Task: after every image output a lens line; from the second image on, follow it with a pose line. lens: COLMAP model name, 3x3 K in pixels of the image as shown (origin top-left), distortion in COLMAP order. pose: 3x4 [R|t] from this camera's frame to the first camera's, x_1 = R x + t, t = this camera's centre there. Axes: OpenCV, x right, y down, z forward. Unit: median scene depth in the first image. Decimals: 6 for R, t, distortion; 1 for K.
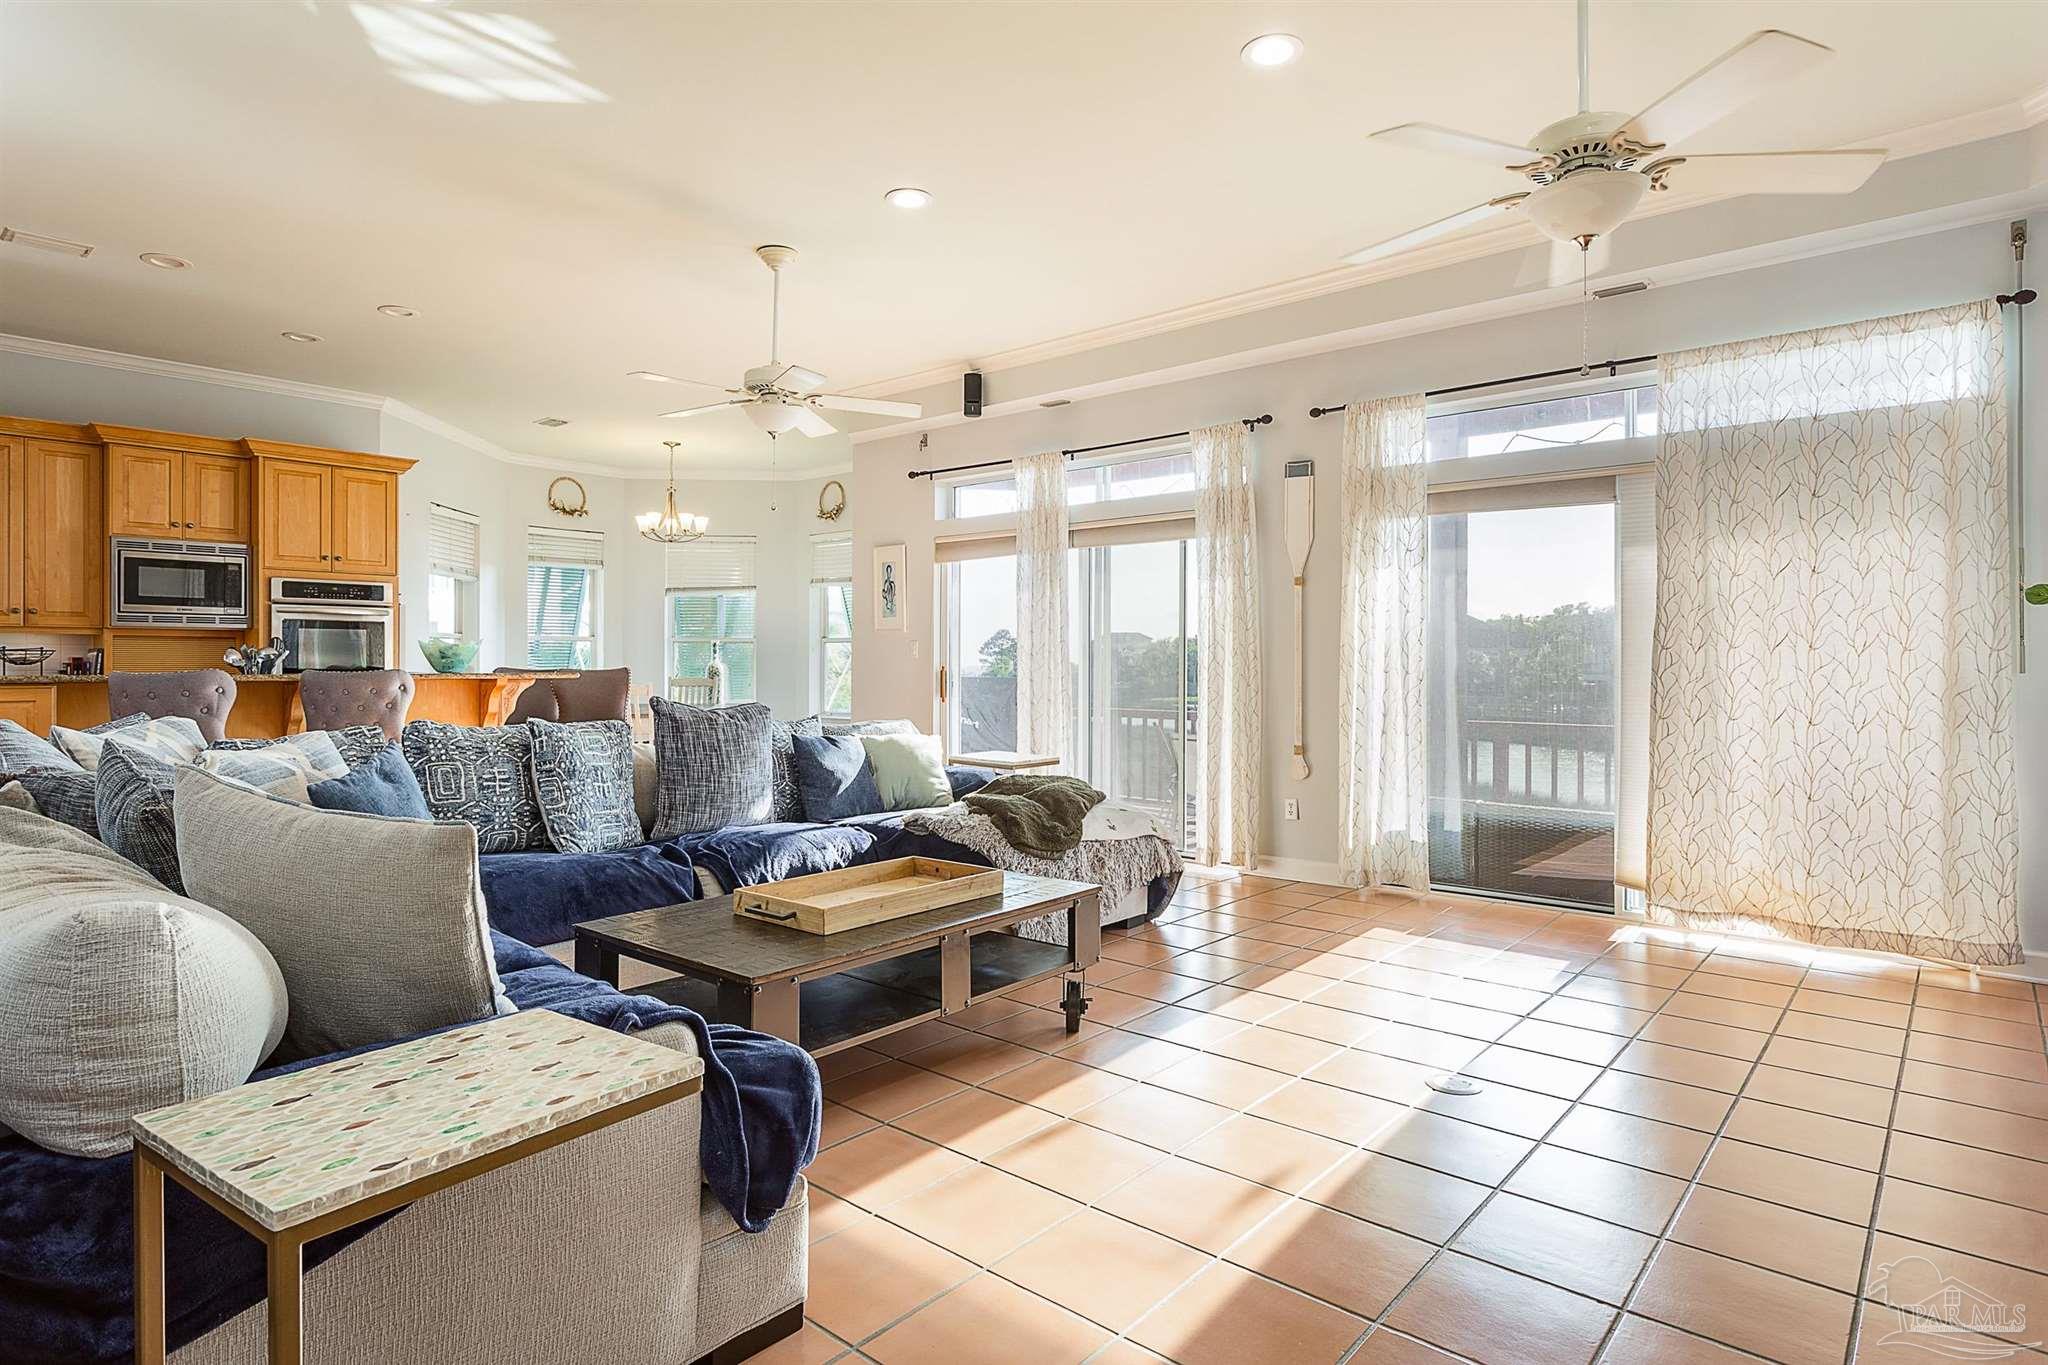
lens RADIAL K [[1109.5, 0, 1024.9], [0, 1109.5, 668.0], [0, 0, 1]] dist [0.004754, 0.000302]
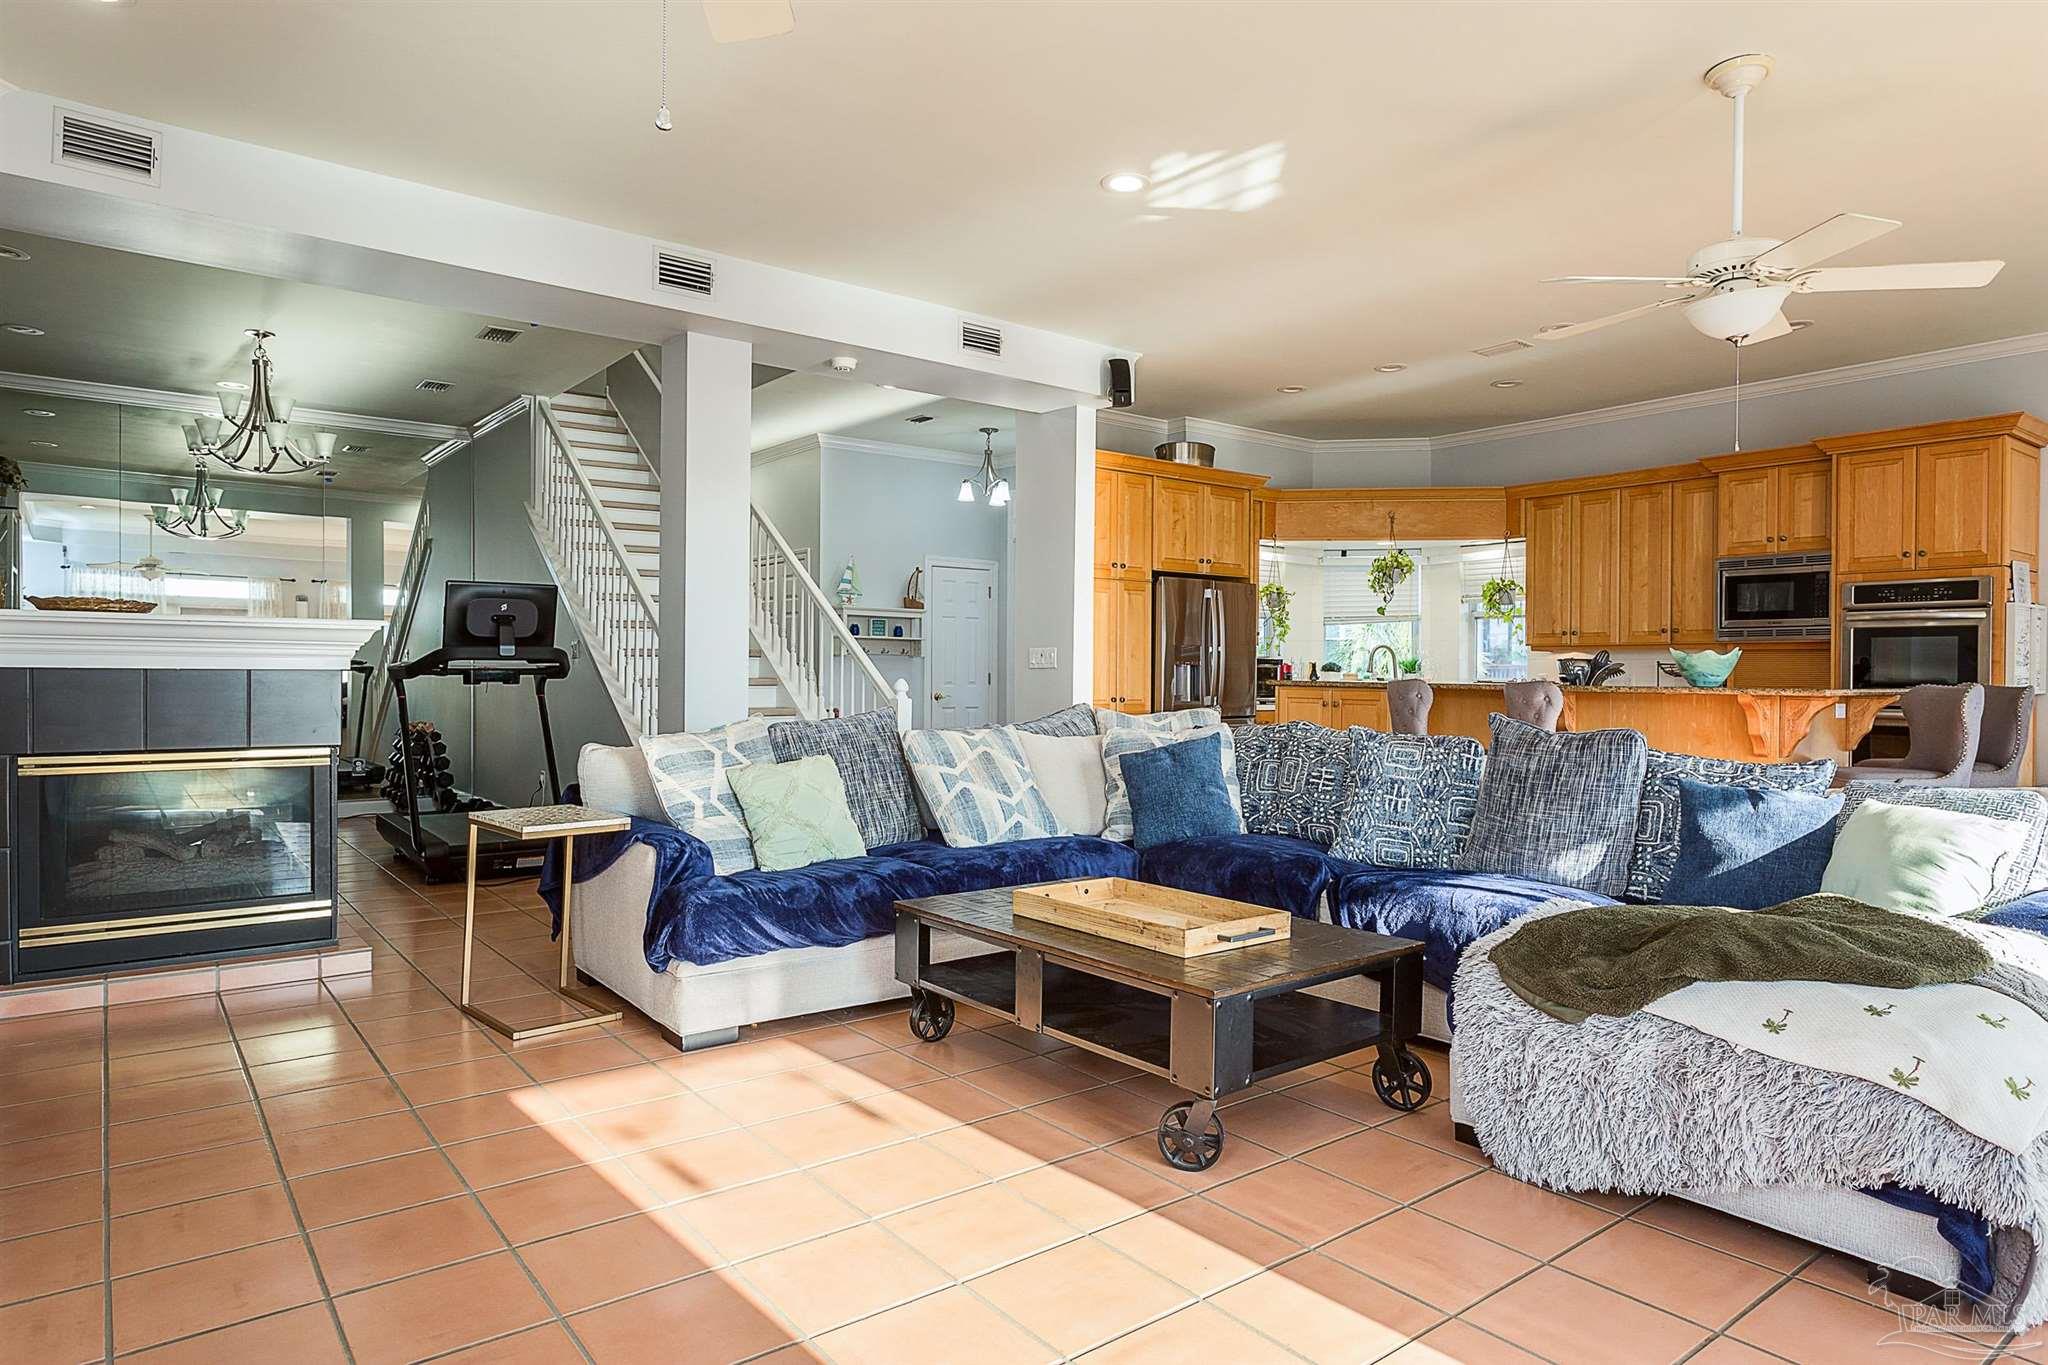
lens RADIAL K [[1214.7, 0, 1025.8], [0, 1214.7, 684.9], [0, 0, 1]] dist [-0.002274, -0.000050]
pose [[-0.196749, 0.008455, -0.980417, 0.474845], [-0.008974, 0.999905, 0.010424, -0.001959], [0.980413, 0.010849, -0.196654, 0.580584]]
